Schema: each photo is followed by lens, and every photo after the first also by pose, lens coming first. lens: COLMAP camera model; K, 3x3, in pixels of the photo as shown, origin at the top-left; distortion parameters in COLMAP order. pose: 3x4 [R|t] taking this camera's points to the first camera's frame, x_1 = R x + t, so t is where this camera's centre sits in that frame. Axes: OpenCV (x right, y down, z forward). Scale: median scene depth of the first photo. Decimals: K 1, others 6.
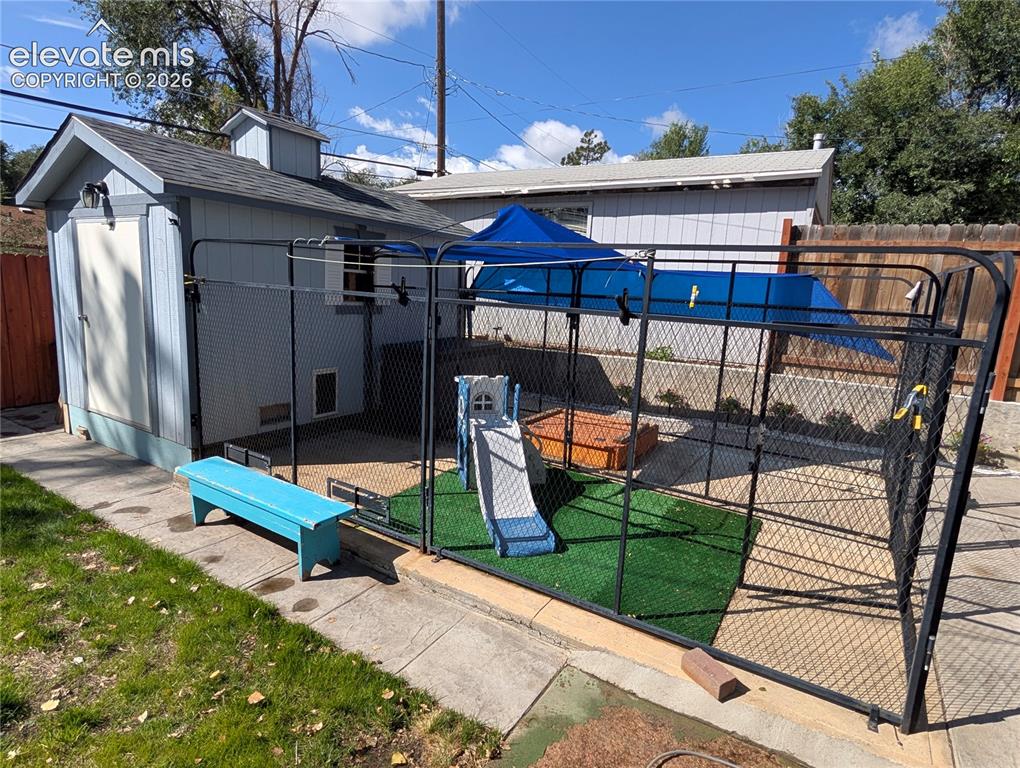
lens RADIAL K [[556.2, 0, 508.8], [0, 556.2, 394.8], [0, 0, 1]] dist [-0.000415, -0.000233]
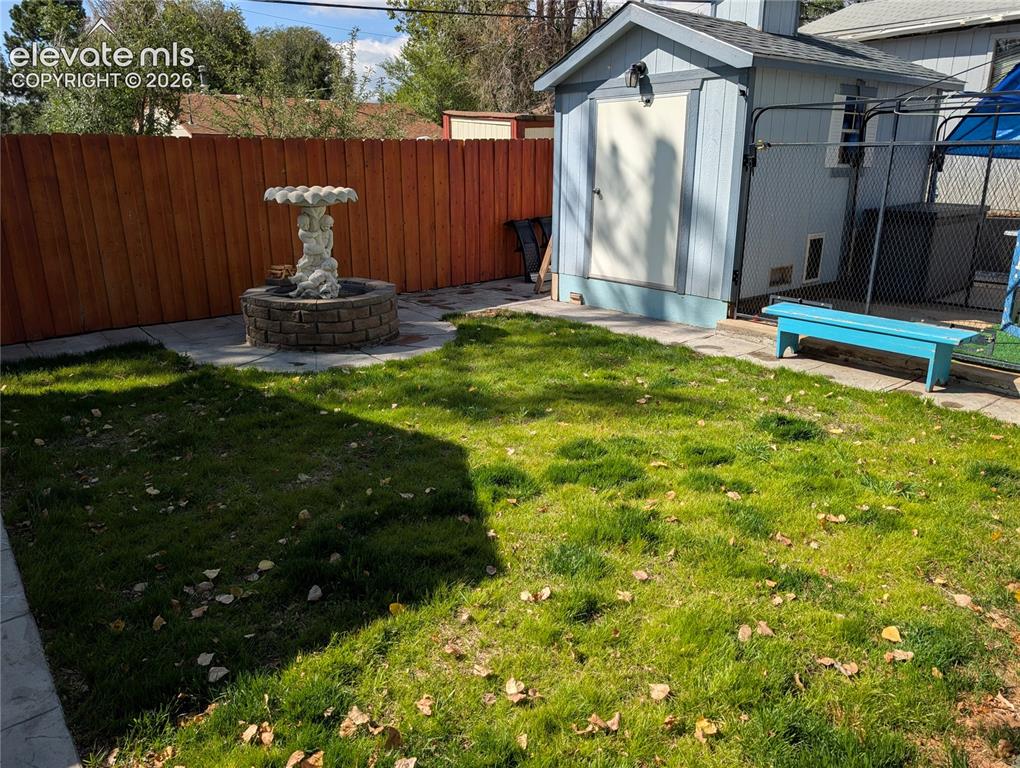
lens RADIAL K [[733.6, 0, 510.0], [0, 733.6, 384.0], [0, 0, 1]] dist [0.039454, -0.037508]
pose [[0.940501, 0.042948, -0.337065, -0.409825], [-0.010860, 0.995273, 0.096512, 0.104710], [0.339617, -0.087110, 0.936521, -0.472350]]
